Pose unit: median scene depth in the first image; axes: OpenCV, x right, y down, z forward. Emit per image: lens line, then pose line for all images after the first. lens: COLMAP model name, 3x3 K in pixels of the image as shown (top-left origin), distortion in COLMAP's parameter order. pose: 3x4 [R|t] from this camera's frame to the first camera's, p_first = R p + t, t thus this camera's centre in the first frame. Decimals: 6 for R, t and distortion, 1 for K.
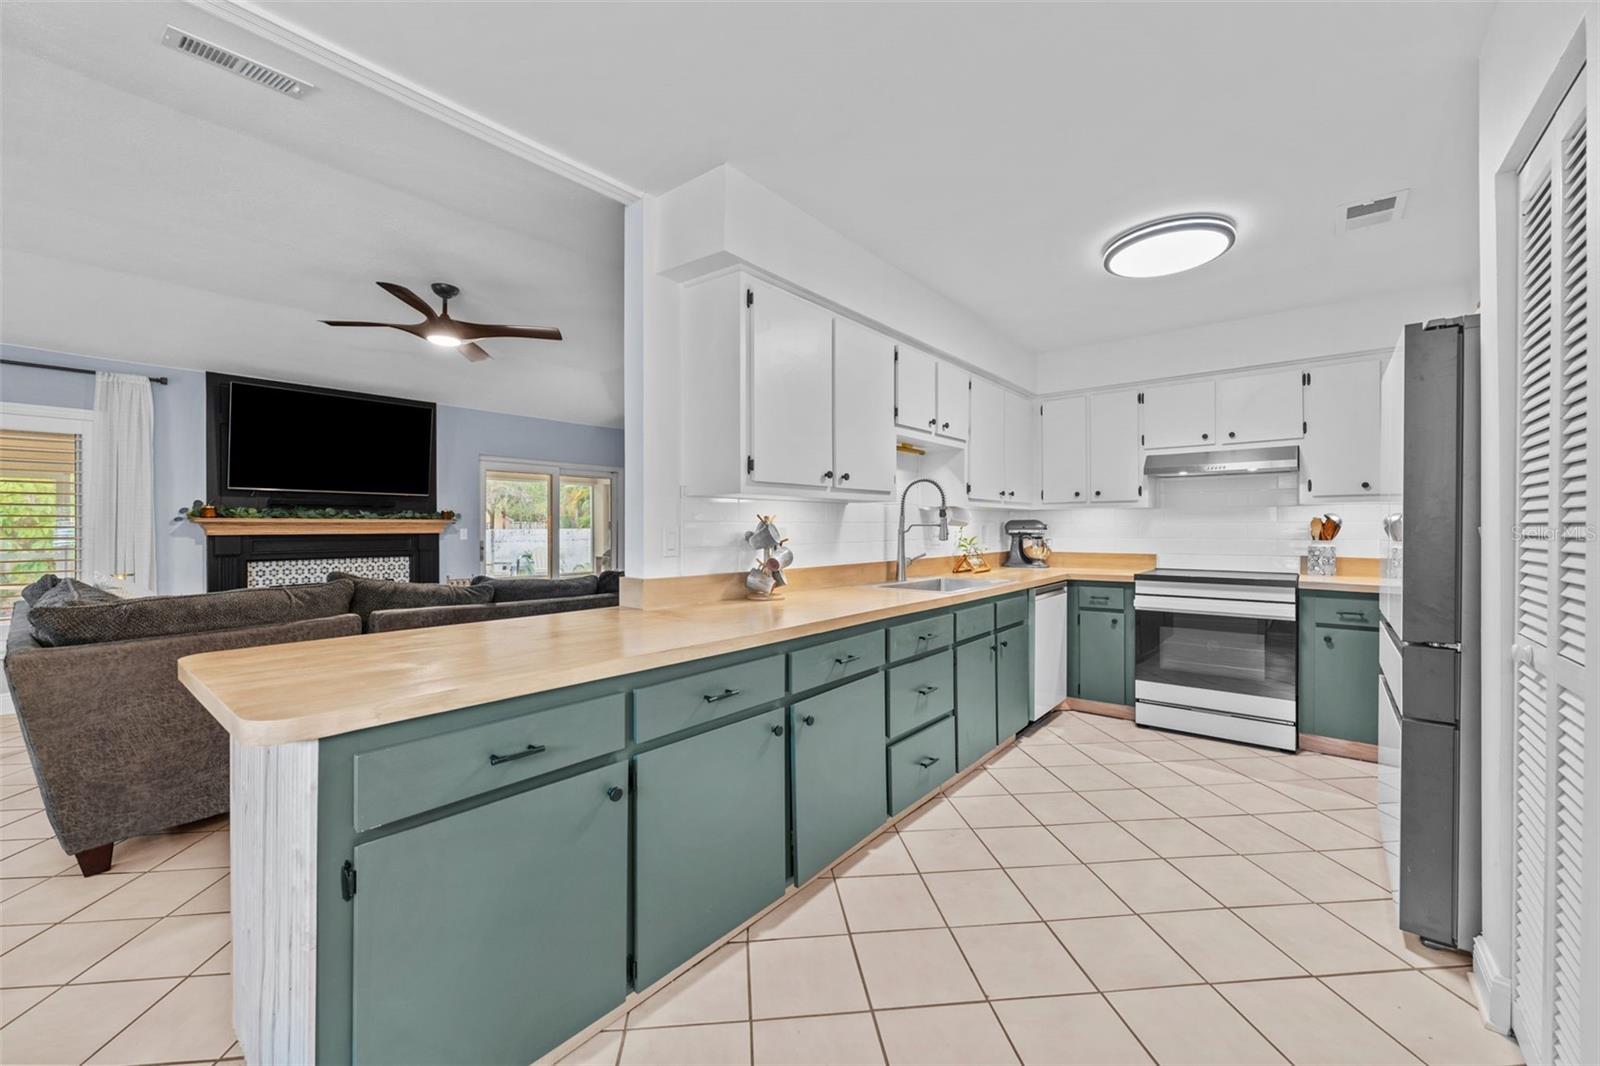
lens RADIAL K [[639.6, 0, 796.3], [0, 639.6, 532.3], [0, 0, 1]] dist [-0.000260, -0.000038]
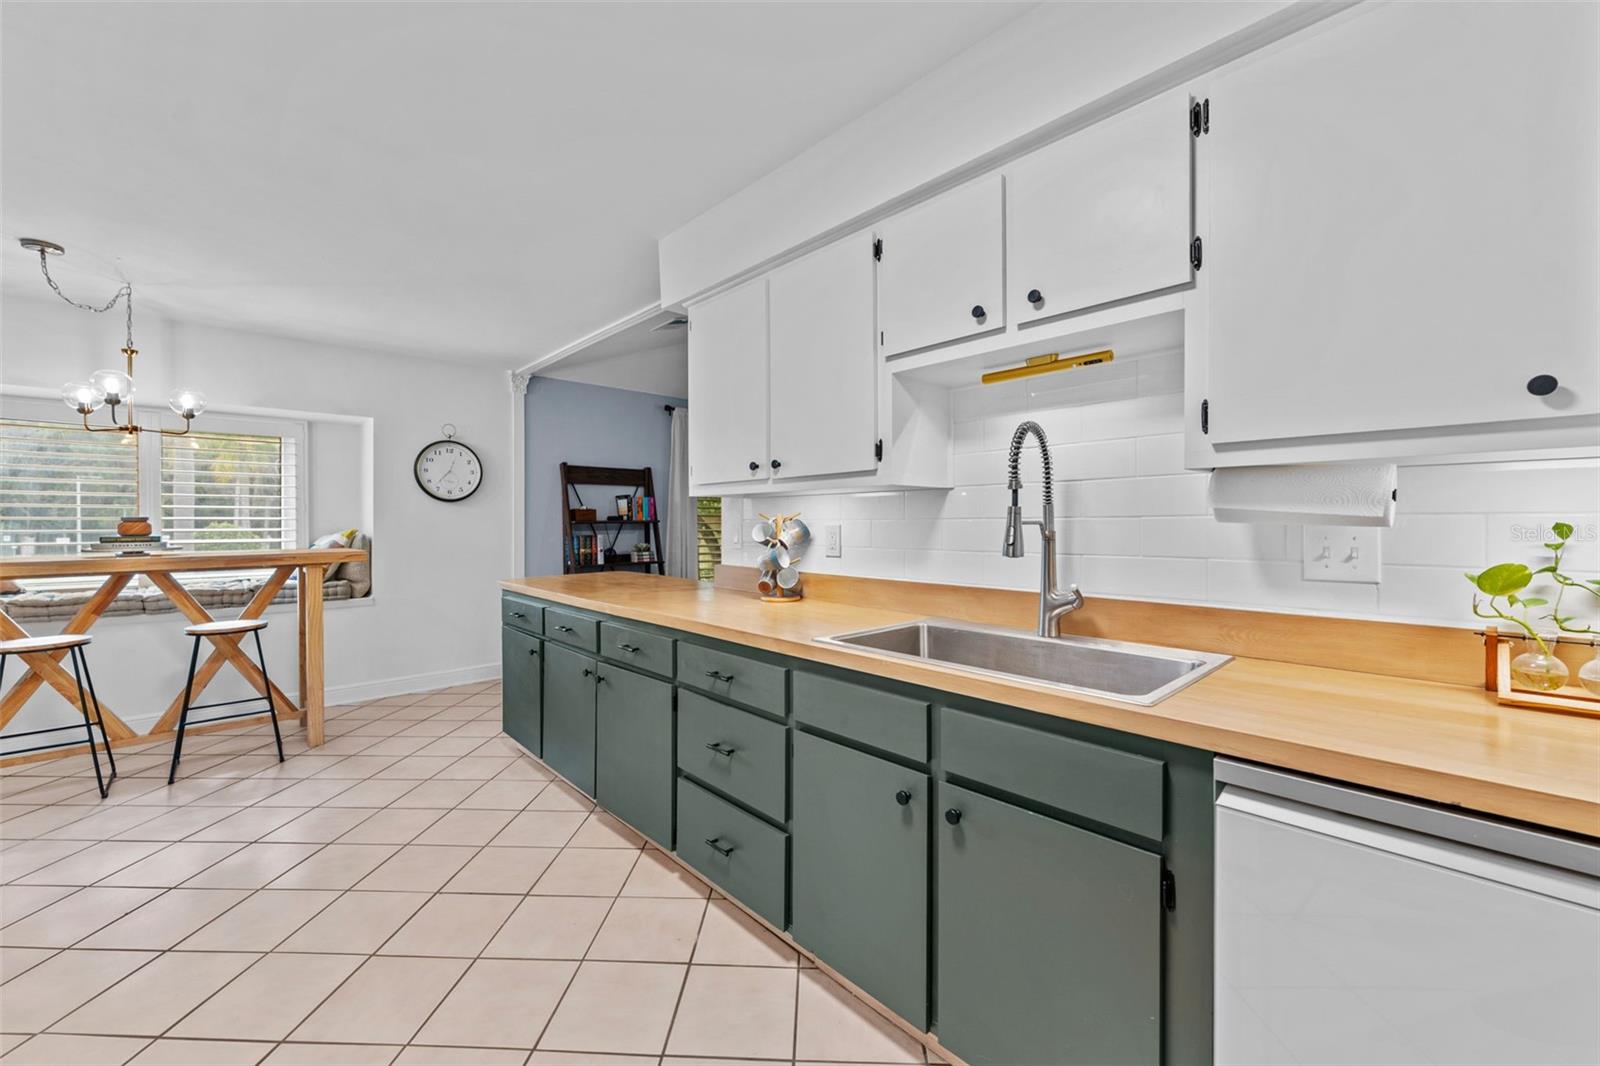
lens RADIAL K [[639.6, 0, 799.1], [0, 639.6, 526.0], [0, 0, 1]] dist [-0.000260, -0.000038]
pose [[-0.150080, 0.006966, -0.988649, 1.654298], [0.001960, 0.999975, 0.006748, -0.026427], [0.988672, -0.000925, -0.150090, 2.159672]]
